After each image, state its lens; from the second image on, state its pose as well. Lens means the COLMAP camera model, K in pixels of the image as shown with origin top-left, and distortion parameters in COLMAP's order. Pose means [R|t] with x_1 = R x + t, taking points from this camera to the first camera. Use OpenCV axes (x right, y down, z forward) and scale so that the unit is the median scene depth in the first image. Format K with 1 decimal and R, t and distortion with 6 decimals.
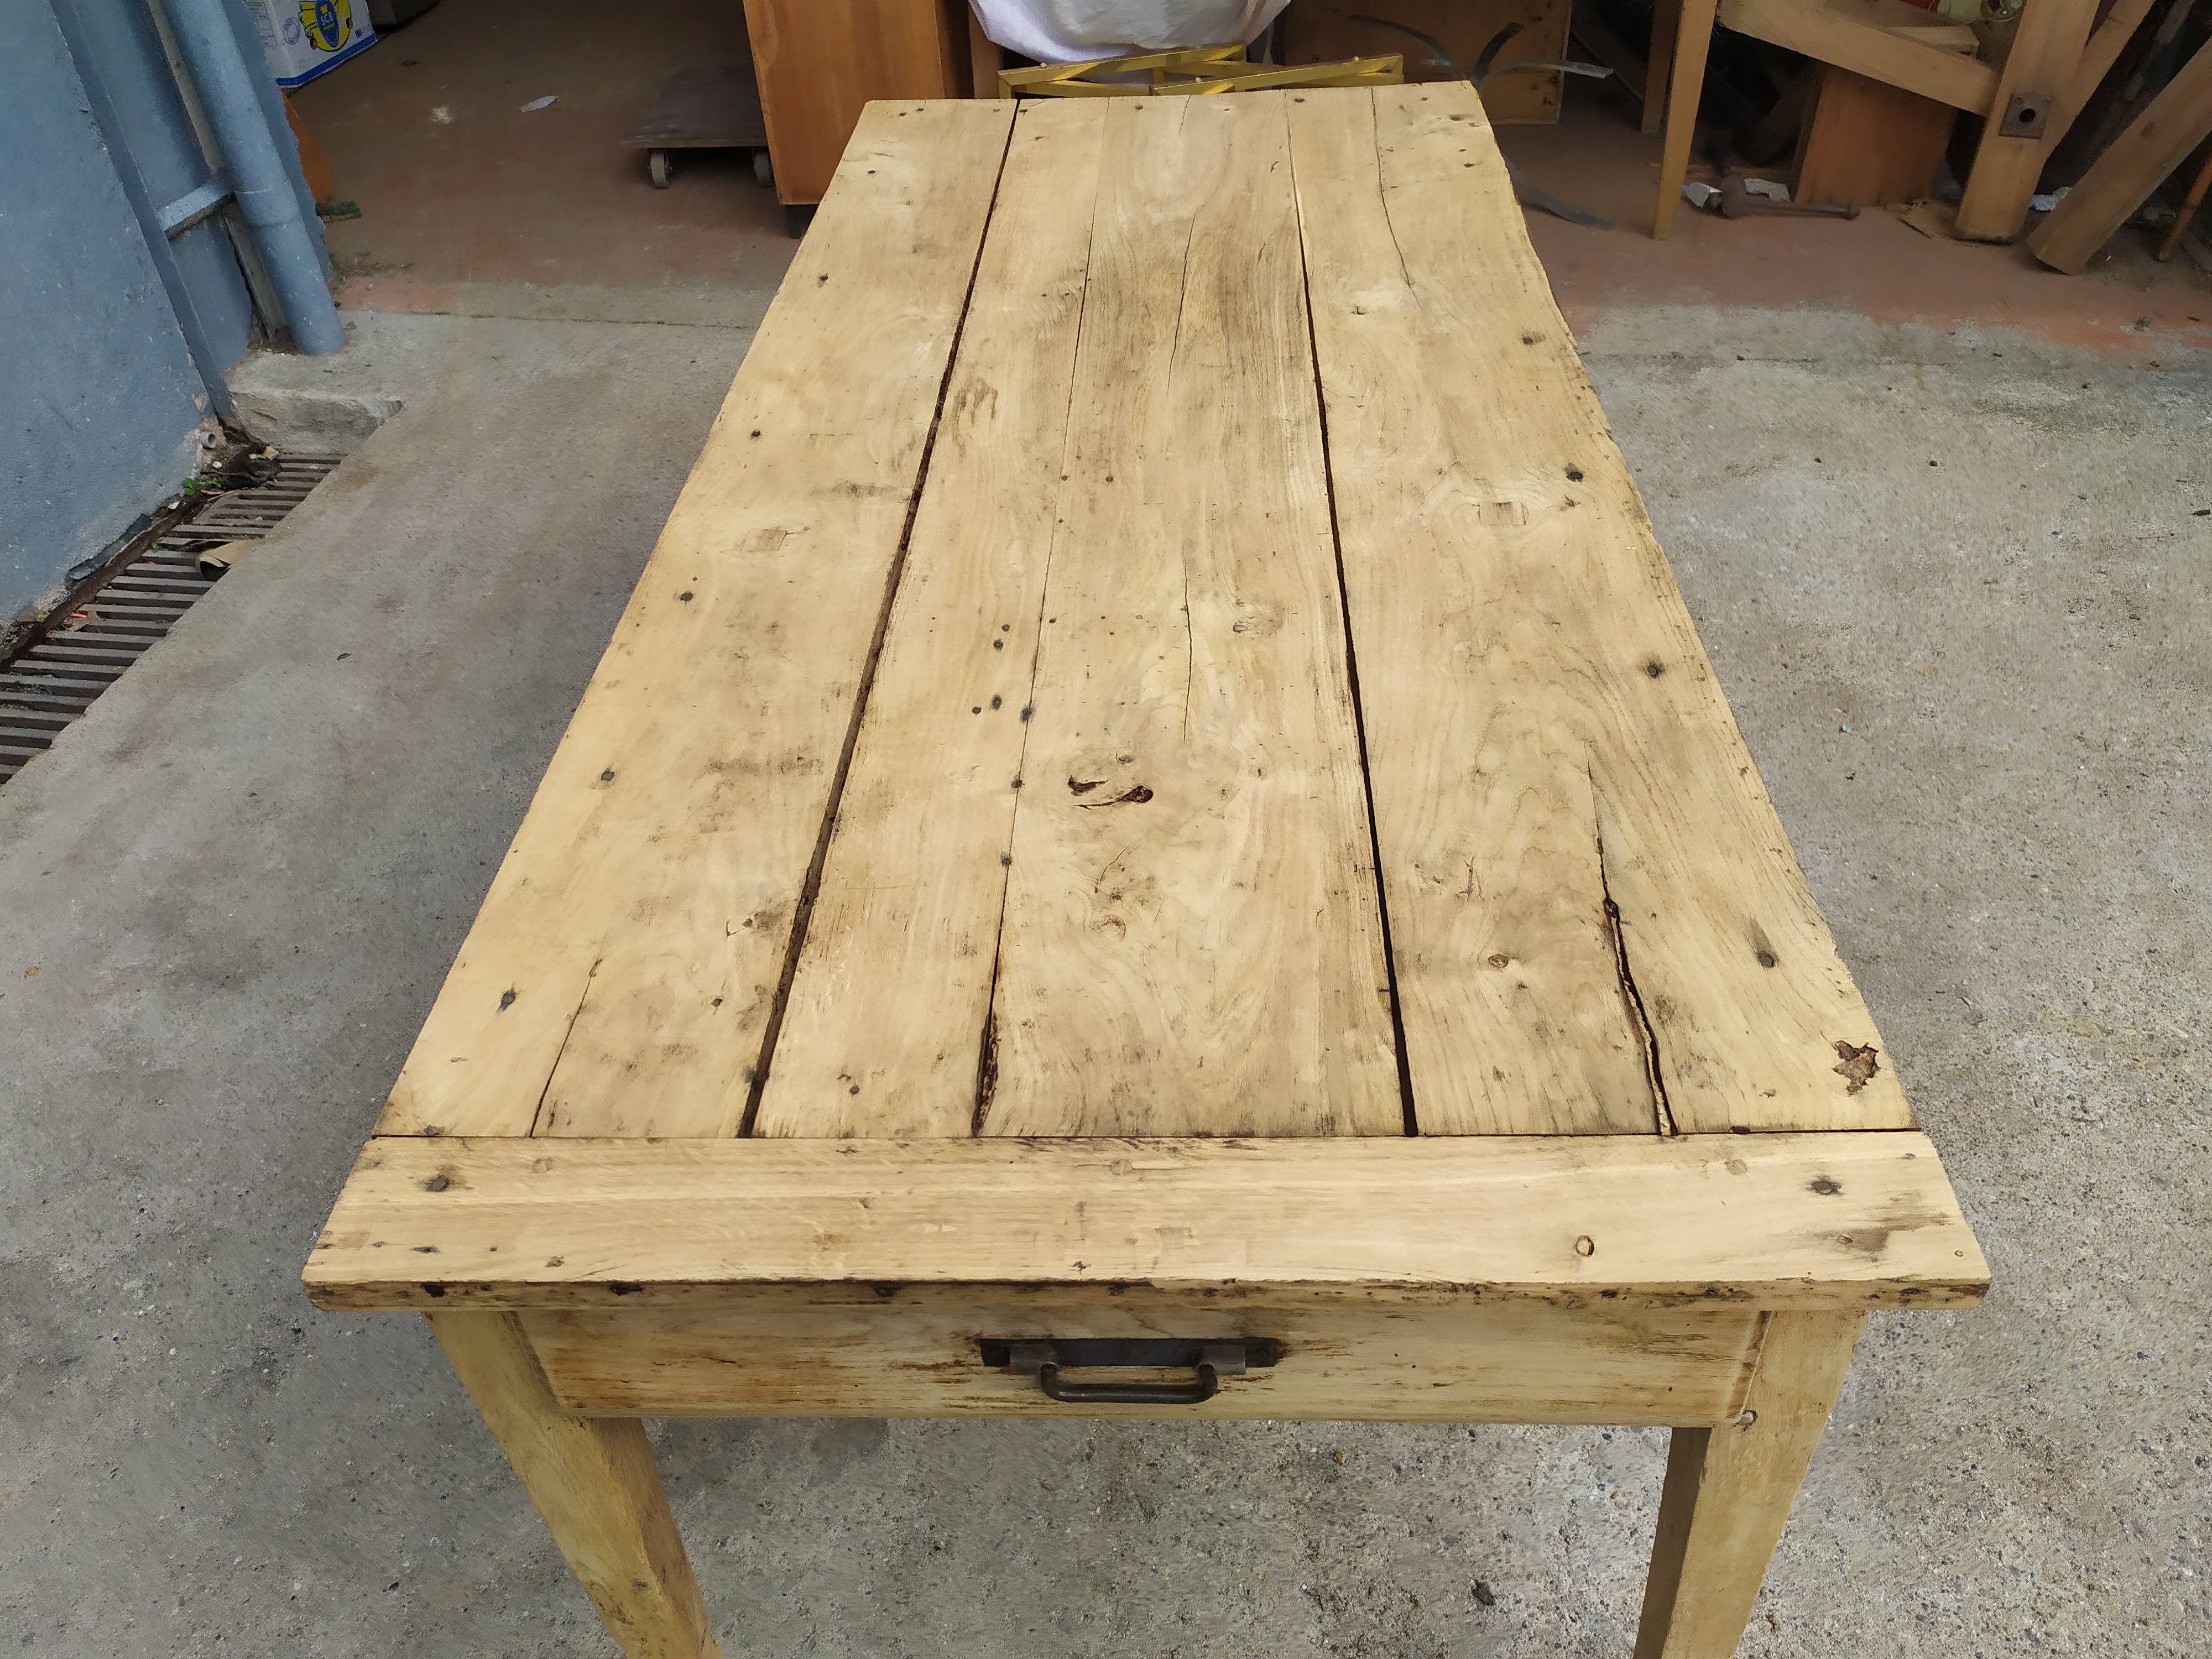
lens RADIAL K [[1678.3, 0, 1090.6], [0, 1678.3, 839.9], [0, 0, 1]] dist [0.047710, -0.050888]
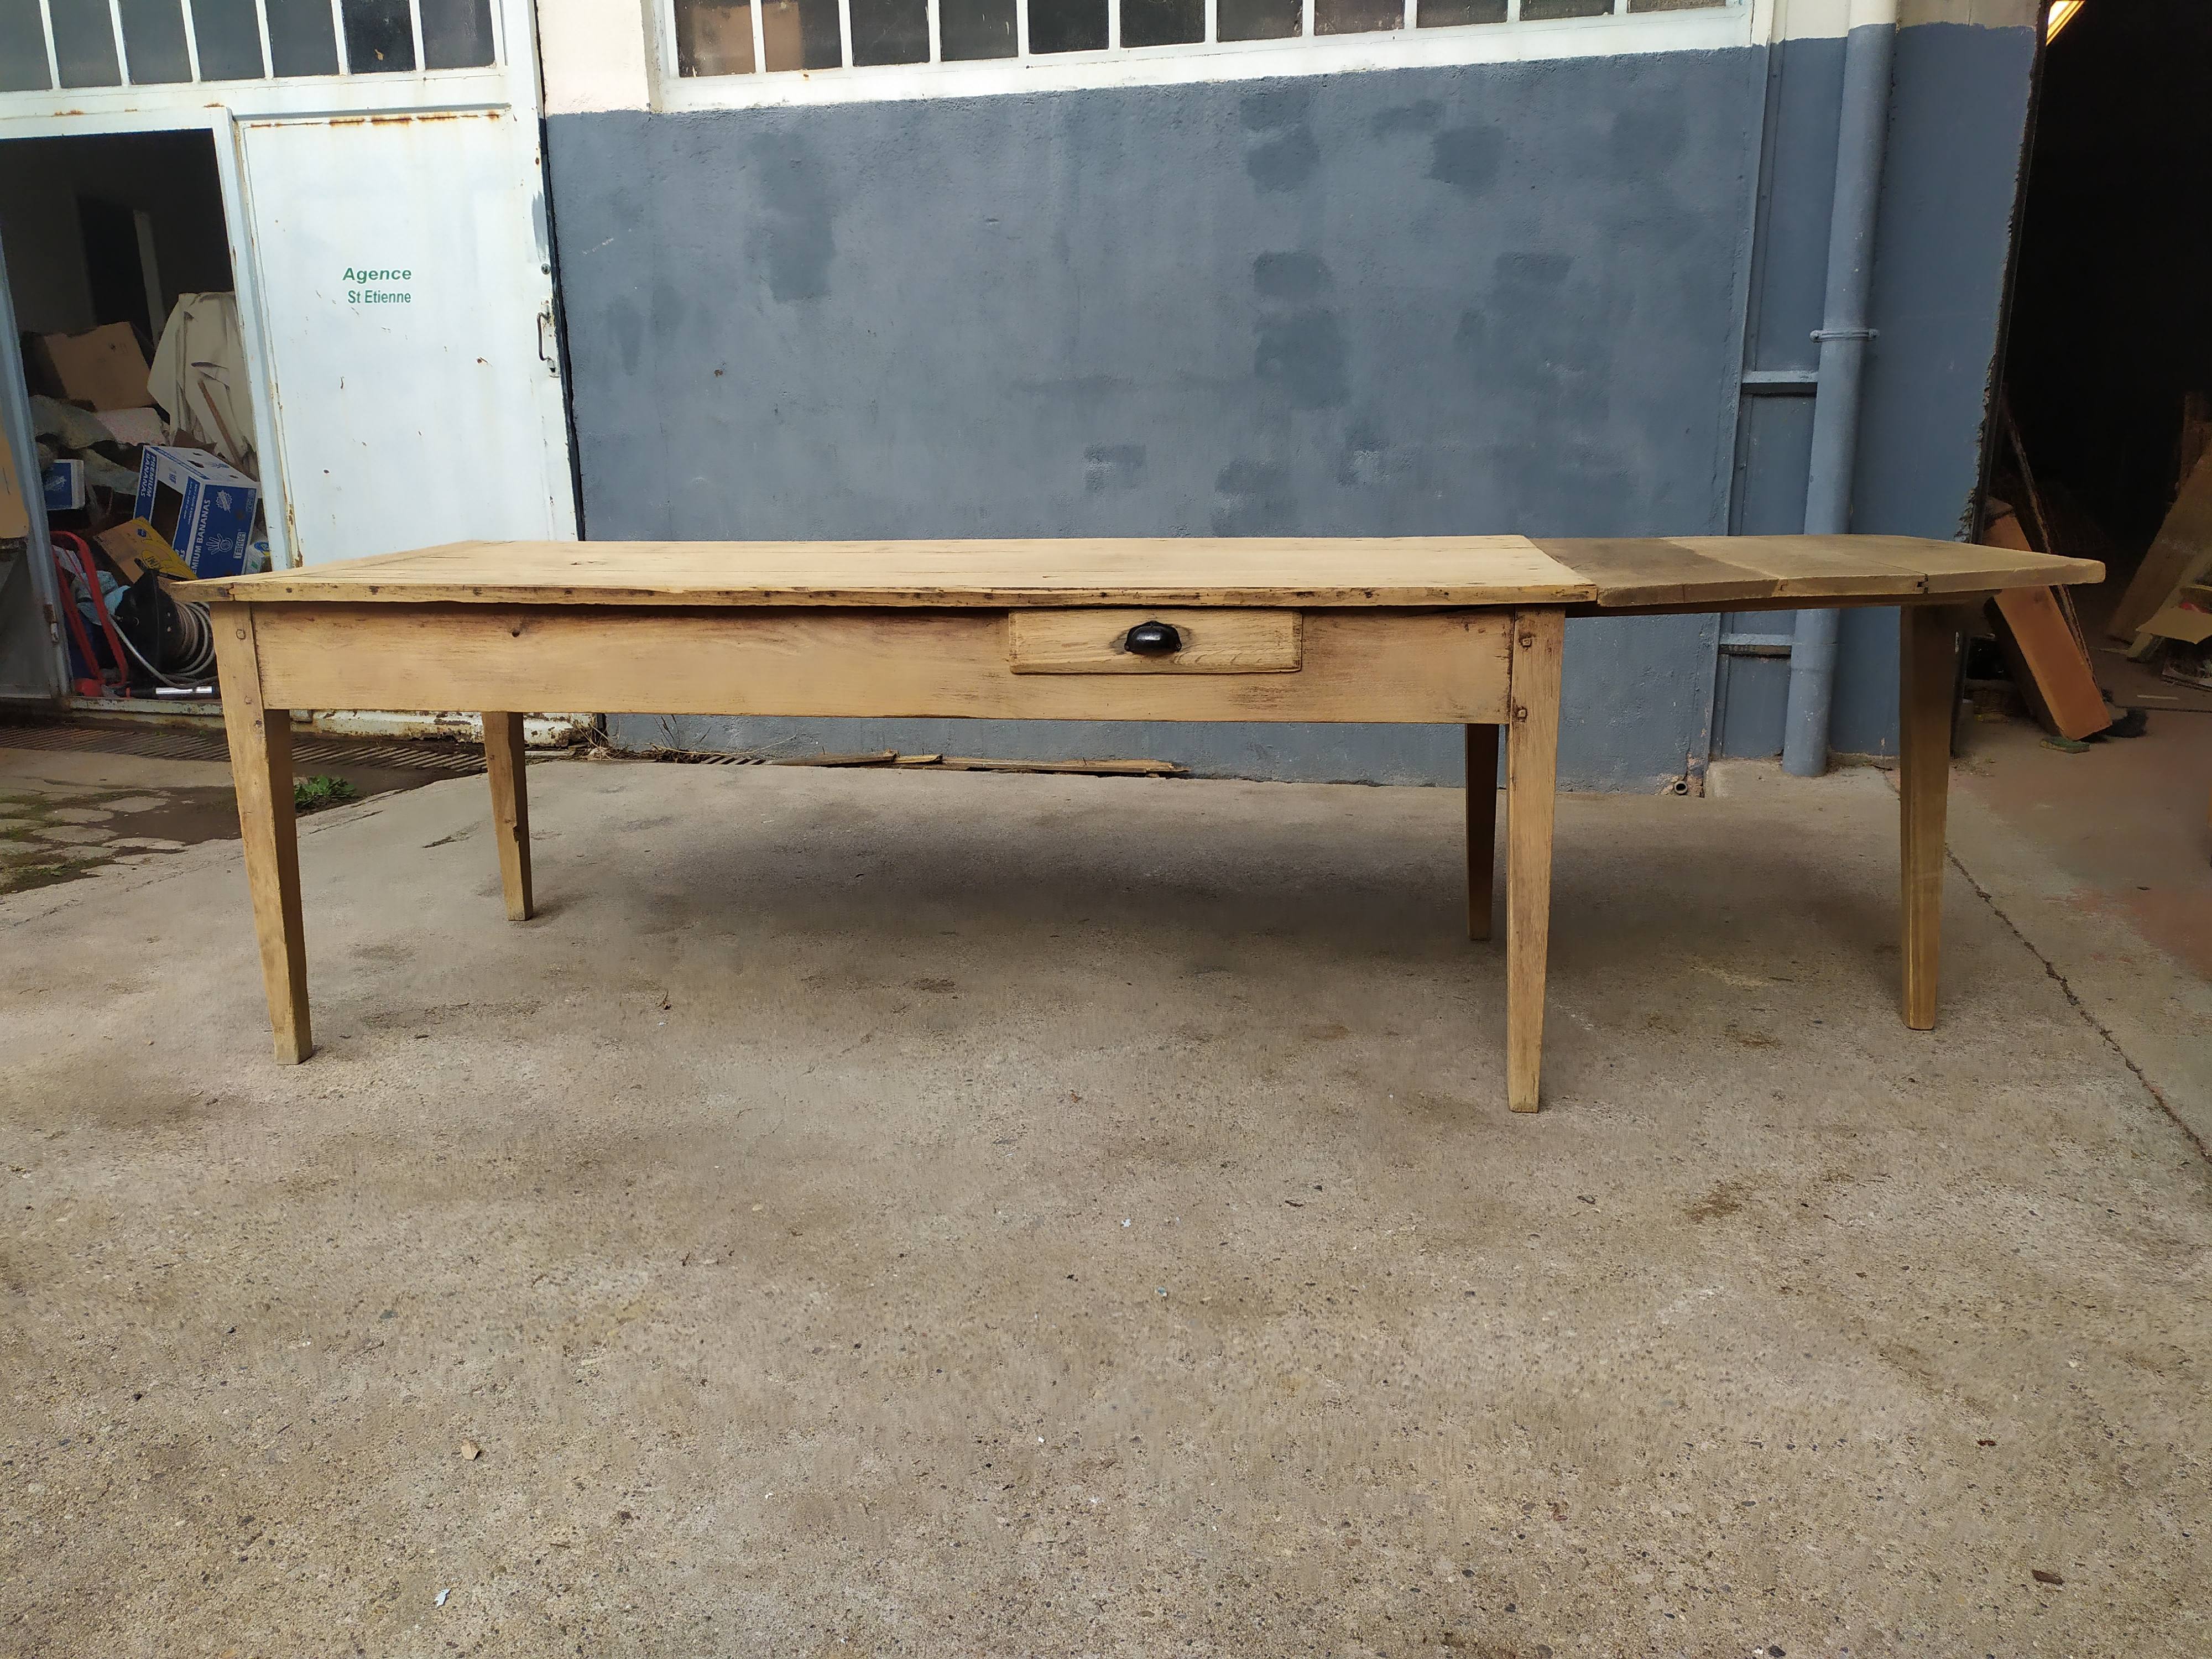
lens RADIAL K [[1641.0, 0, 1102.6], [0, 1641.0, 811.1], [0, 0, 1]] dist [0.057161, -0.061367]
pose [[-0.079567, 0.286233, -0.954851, 2.650456], [-0.623430, 0.733145, 0.271723, -1.001581], [0.777820, 0.616903, 0.120112, 1.751581]]
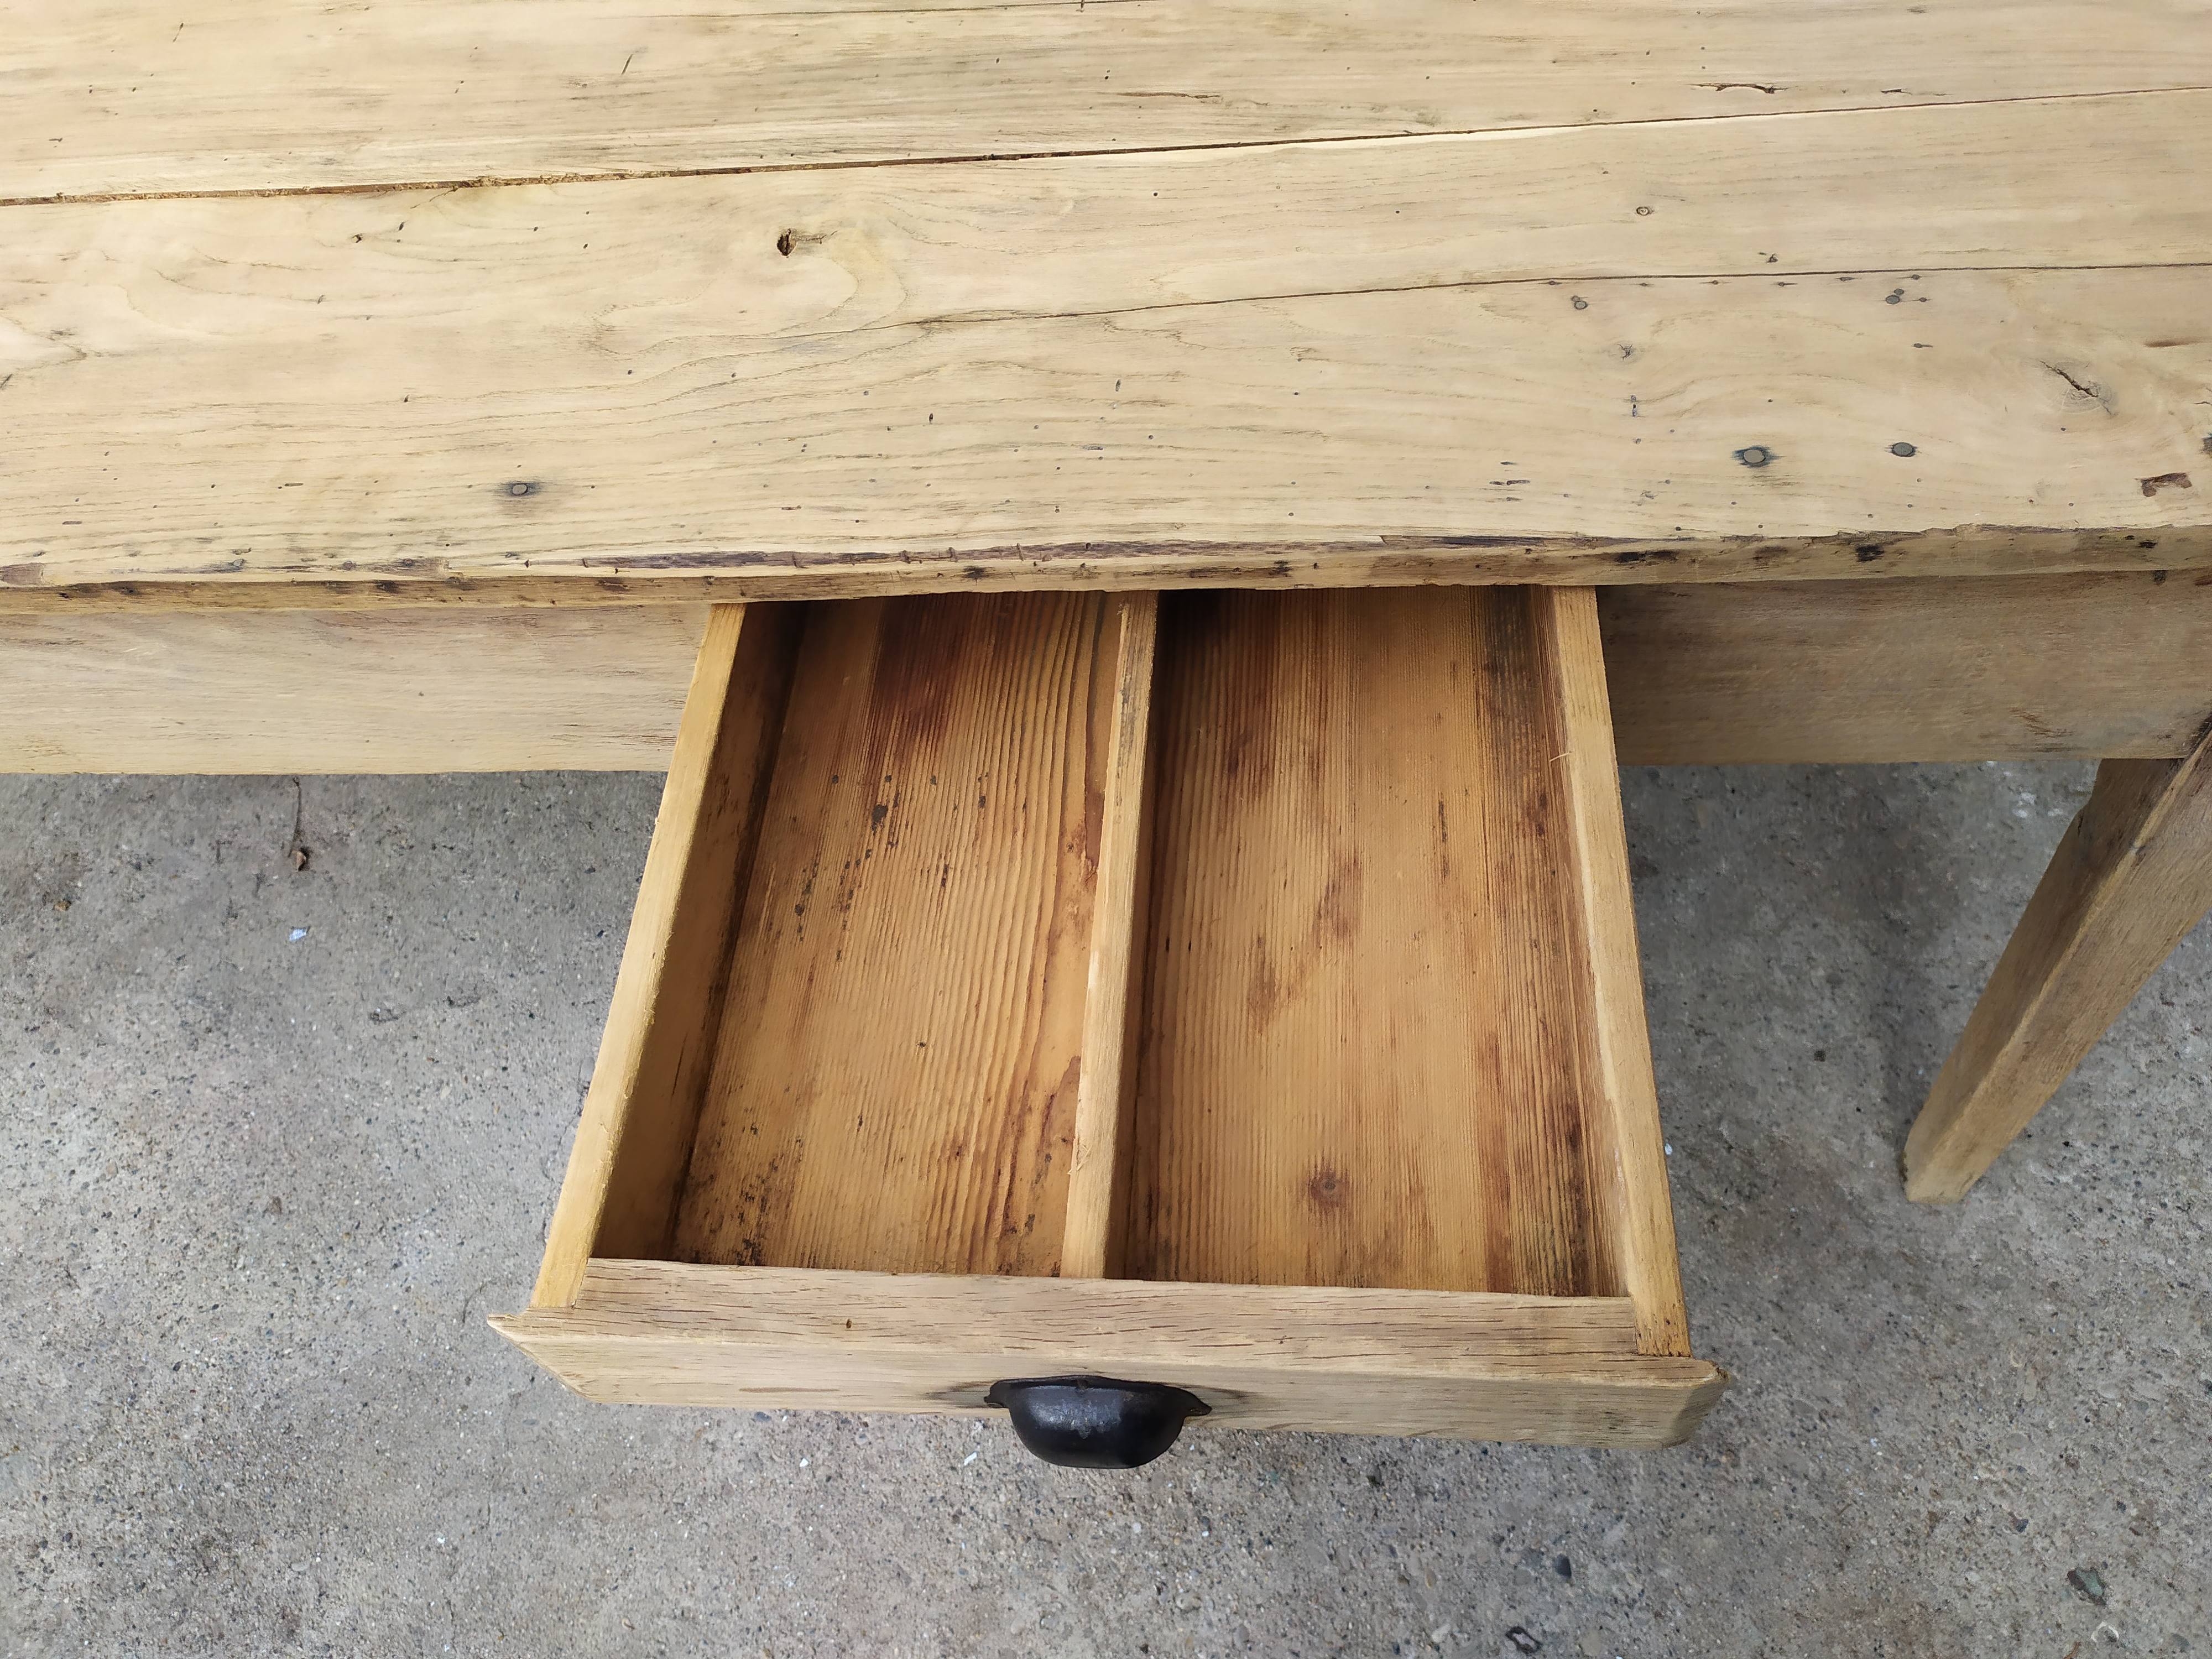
lens RADIAL K [[1678.3, 0, 1130.8], [0, 1678.3, 837.6], [0, 0, 1]] dist [0.047710, -0.050888]
pose [[0.000071, 0.874853, -0.484389, 0.914419], [-0.558515, 0.401833, 0.725666, -1.109146], [0.829494, 0.270487, 0.488647, 1.587144]]
